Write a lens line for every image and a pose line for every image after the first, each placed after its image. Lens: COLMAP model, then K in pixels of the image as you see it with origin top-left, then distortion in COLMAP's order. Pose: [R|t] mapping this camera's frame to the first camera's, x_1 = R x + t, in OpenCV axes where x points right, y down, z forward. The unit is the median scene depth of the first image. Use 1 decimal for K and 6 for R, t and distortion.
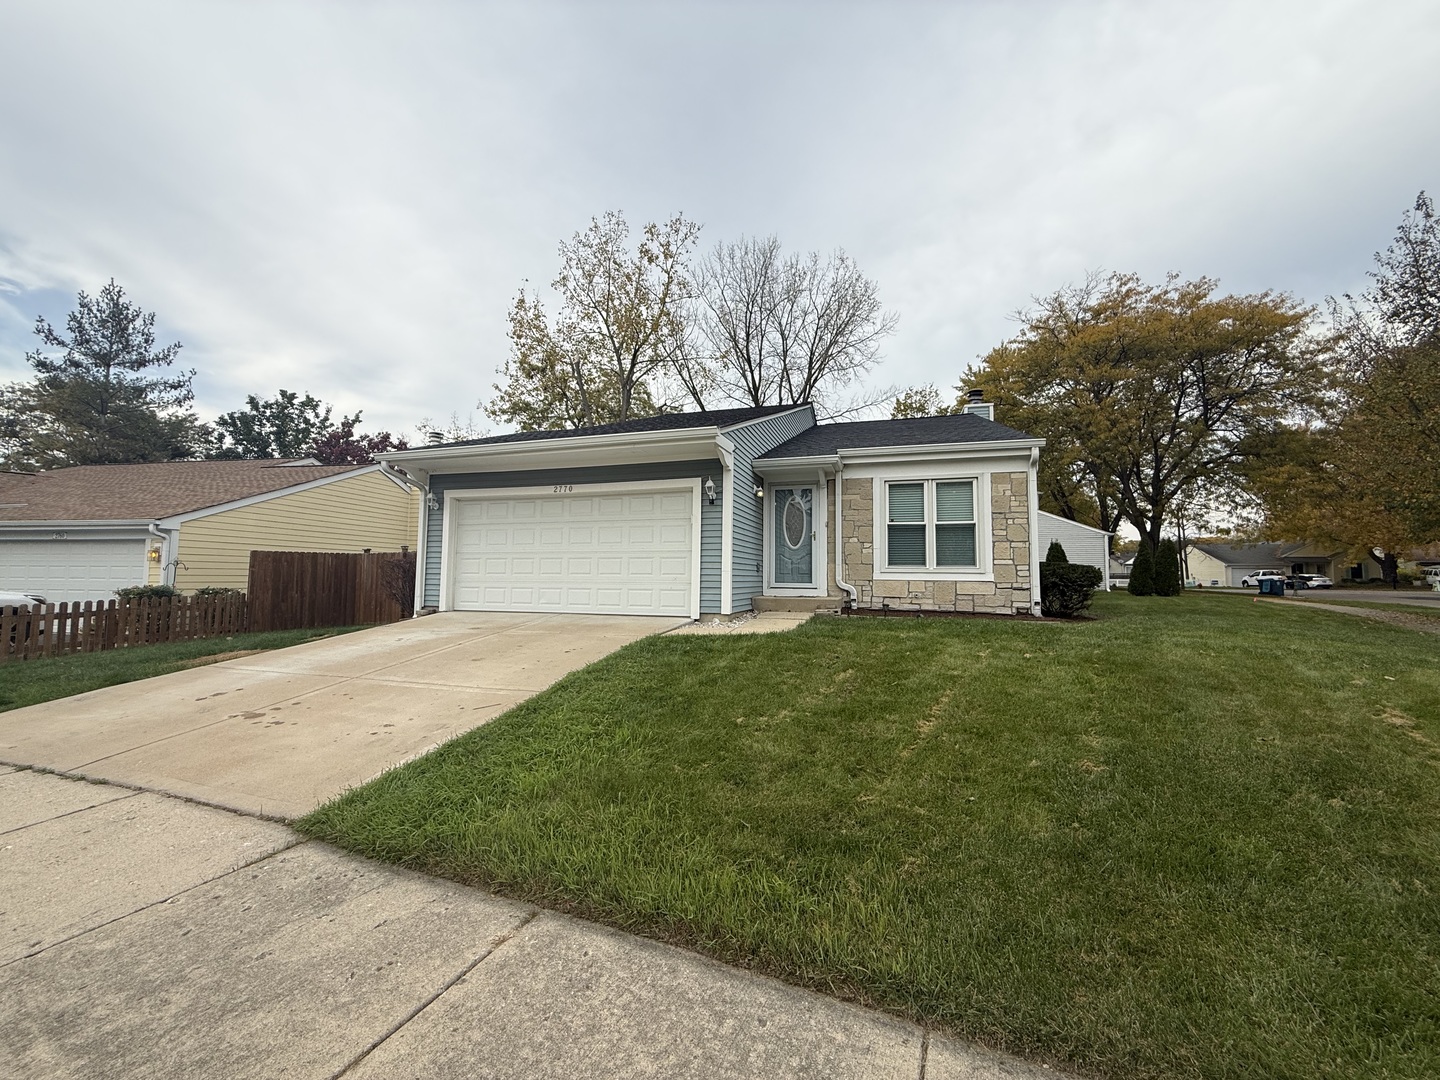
lens RADIAL K [[577.7, 0, 716.6], [0, 577.7, 540.3], [0, 0, 1]] dist [0.000691, -0.000044]
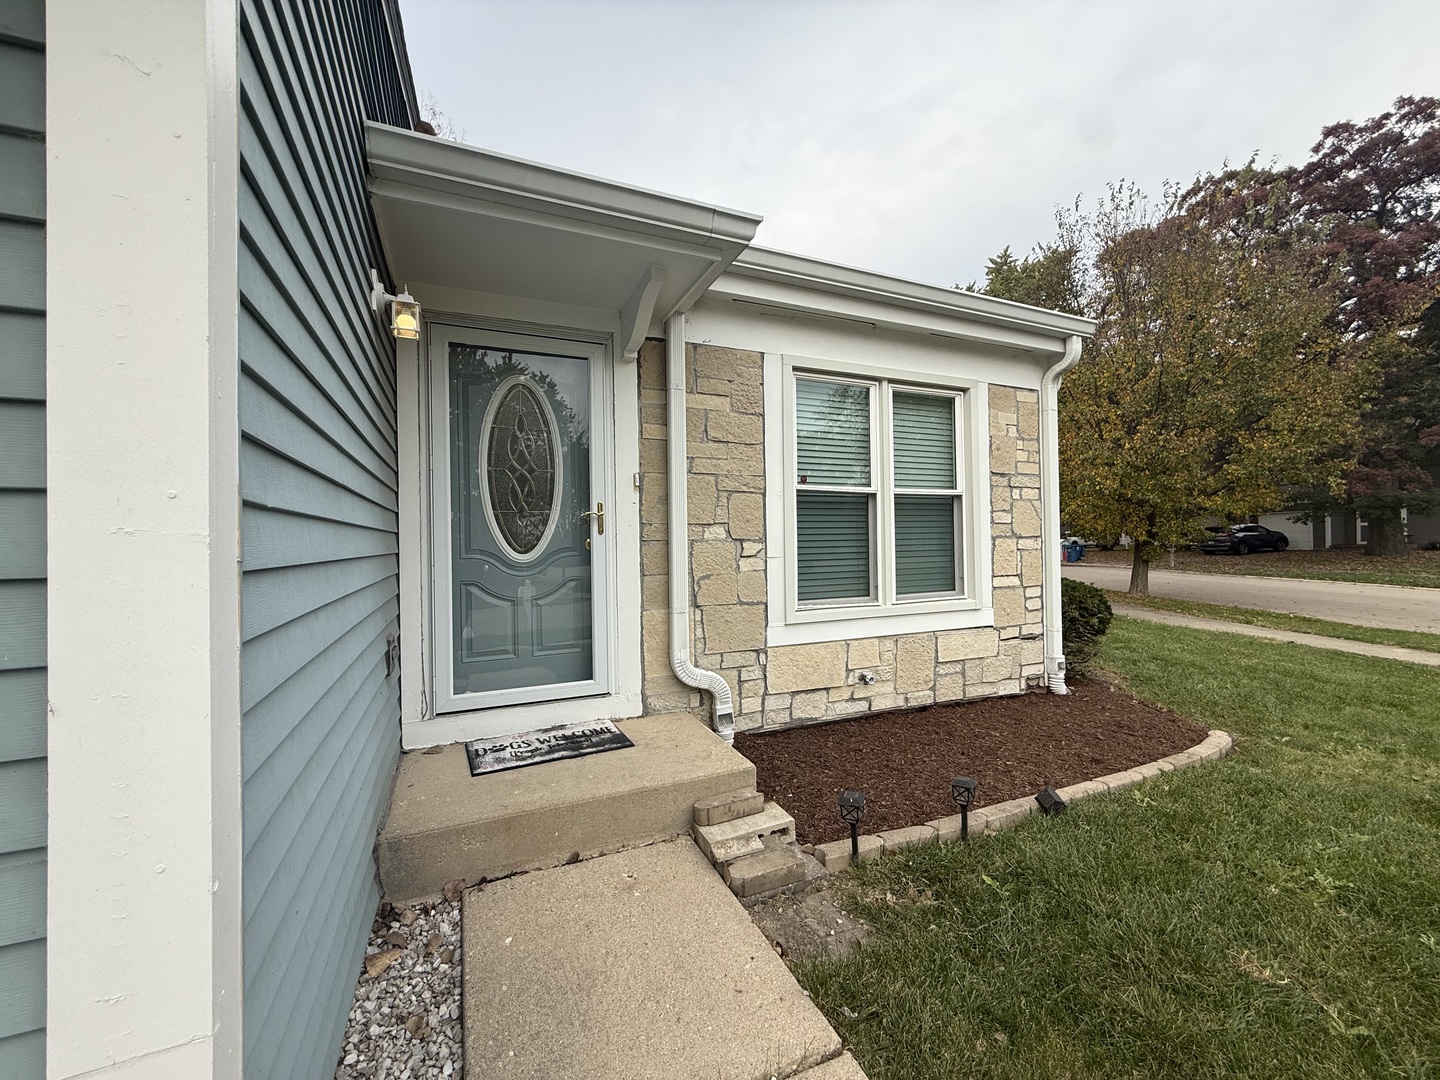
lens RADIAL K [[577.7, 0, 719.9], [0, 577.7, 538.3], [0, 0, 1]] dist [0.000691, -0.000044]
pose [[0.754794, -0.016323, 0.655759, 0.022546], [-0.023186, 0.998402, 0.051540, -0.014850], [-0.655552, -0.054107, 0.753209, 0.781736]]
